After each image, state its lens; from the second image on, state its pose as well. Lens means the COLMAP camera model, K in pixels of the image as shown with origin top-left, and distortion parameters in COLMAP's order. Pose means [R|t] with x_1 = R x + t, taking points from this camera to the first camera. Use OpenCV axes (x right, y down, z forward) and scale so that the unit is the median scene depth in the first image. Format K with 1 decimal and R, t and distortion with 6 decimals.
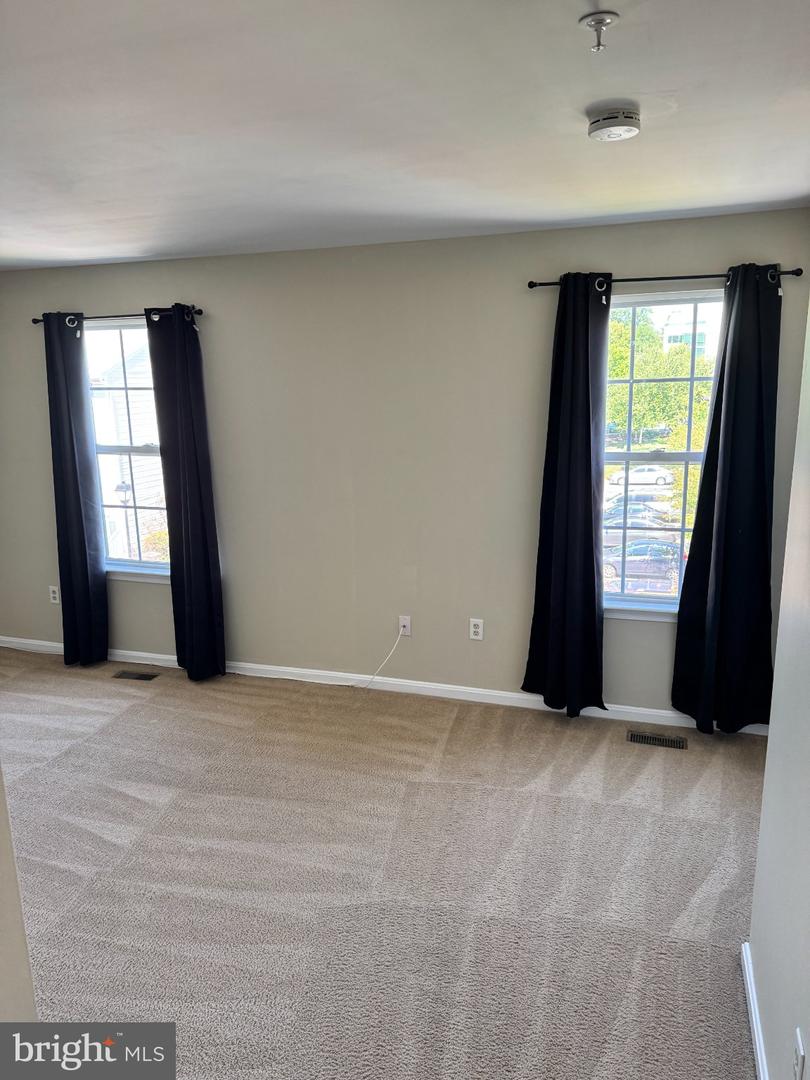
lens RADIAL K [[770.2, 0, 405.0], [0, 770.2, 540.0], [0, 0, 1]] dist [0.074642, -0.000750]
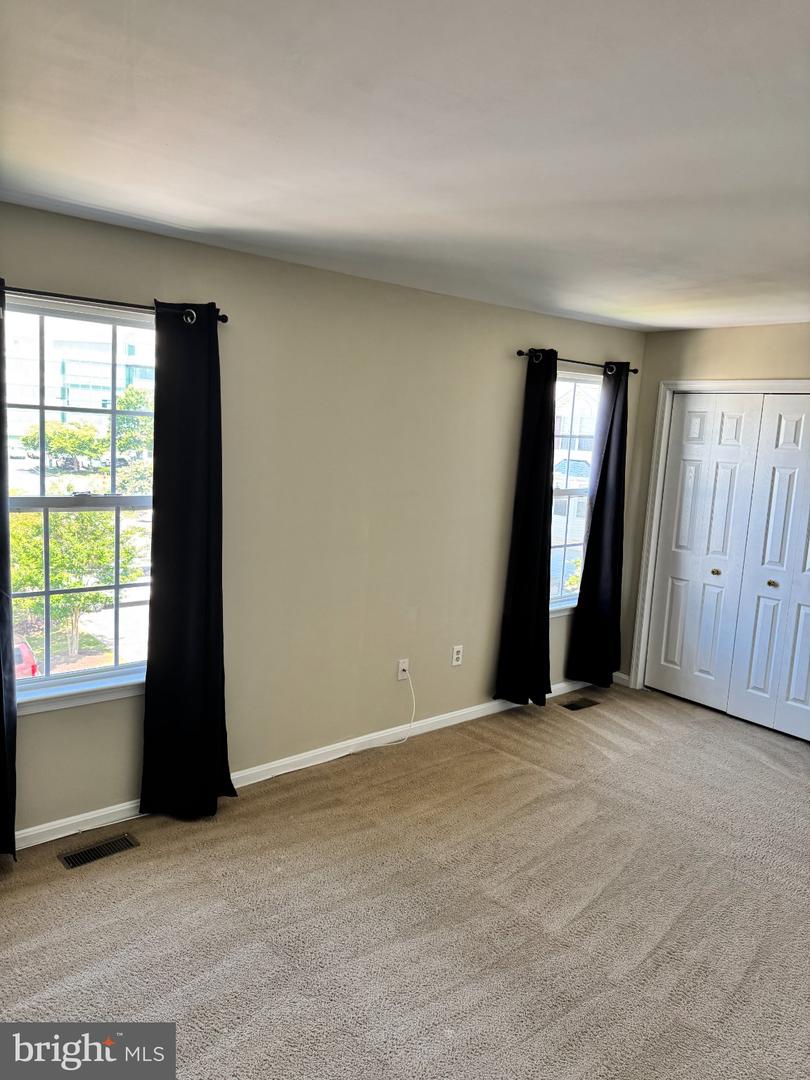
lens RADIAL K [[770.2, 0, 405.0], [0, 770.2, 540.0], [0, 0, 1]] dist [0.074642, -0.000750]
pose [[0.529588, -0.077547, 0.844703, -0.859293], [0.118785, 0.992780, 0.016668, -0.071908], [-0.839897, 0.091511, 0.534976, 0.482828]]
